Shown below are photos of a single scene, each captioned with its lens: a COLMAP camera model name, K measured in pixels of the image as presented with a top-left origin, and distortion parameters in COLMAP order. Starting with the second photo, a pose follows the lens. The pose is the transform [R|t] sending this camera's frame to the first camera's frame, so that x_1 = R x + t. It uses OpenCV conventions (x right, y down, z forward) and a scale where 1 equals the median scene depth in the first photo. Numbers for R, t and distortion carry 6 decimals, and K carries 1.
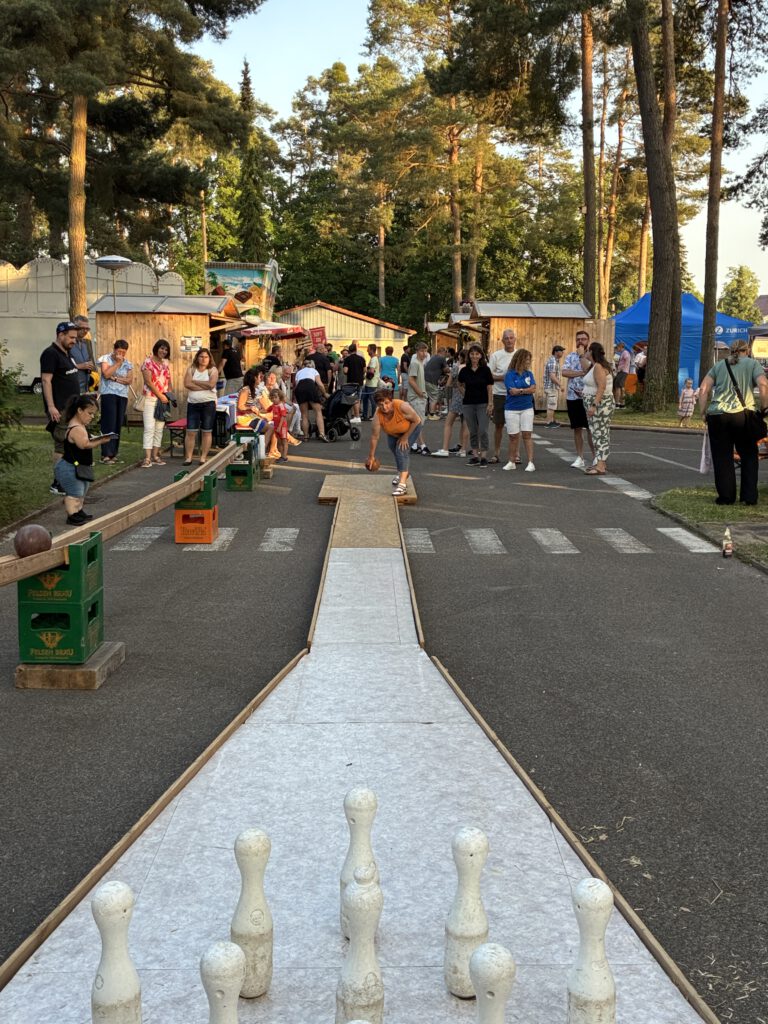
lens RADIAL K [[1115.1, 0, 386.3], [0, 1115.1, 508.8], [0, 0, 1]] dist [0.026183, 0.000000]
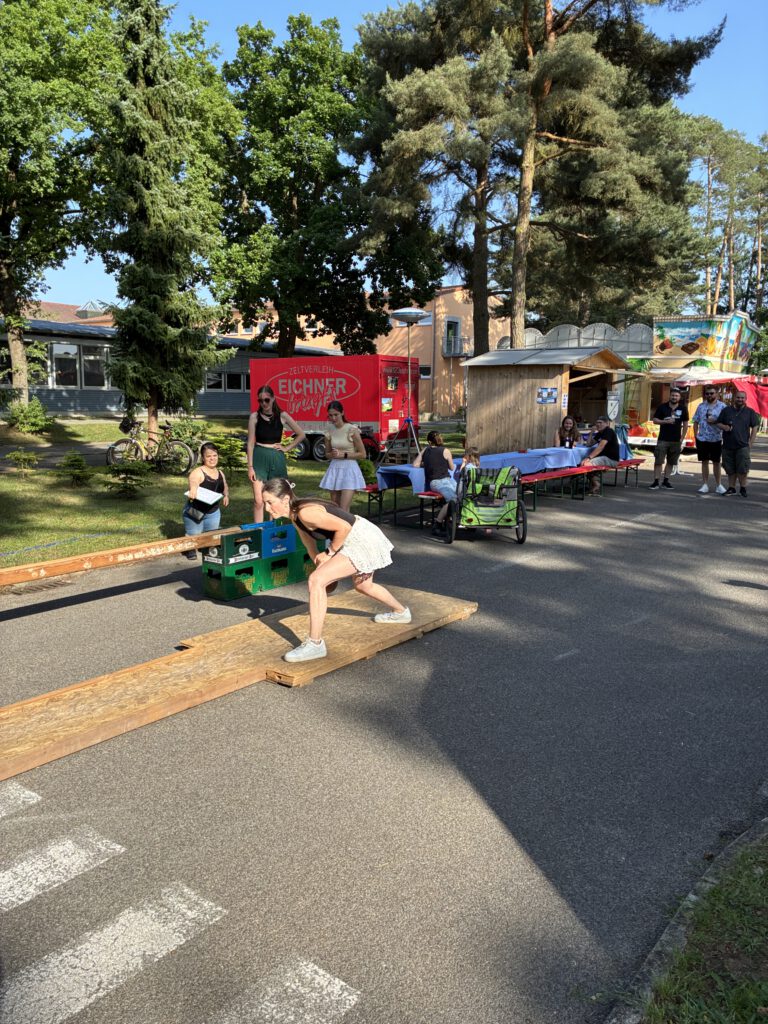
lens RADIAL K [[770.0, 0, 383.3], [0, 770.0, 512.8], [0, 0, 1]] dist [0.042155, -0.053189]
pose [[0.775833, 0.087548, -0.624834, 0.287591], [-0.084859, 0.995807, 0.034160, -0.106673], [0.625205, 0.026521, 0.780010, 0.729208]]
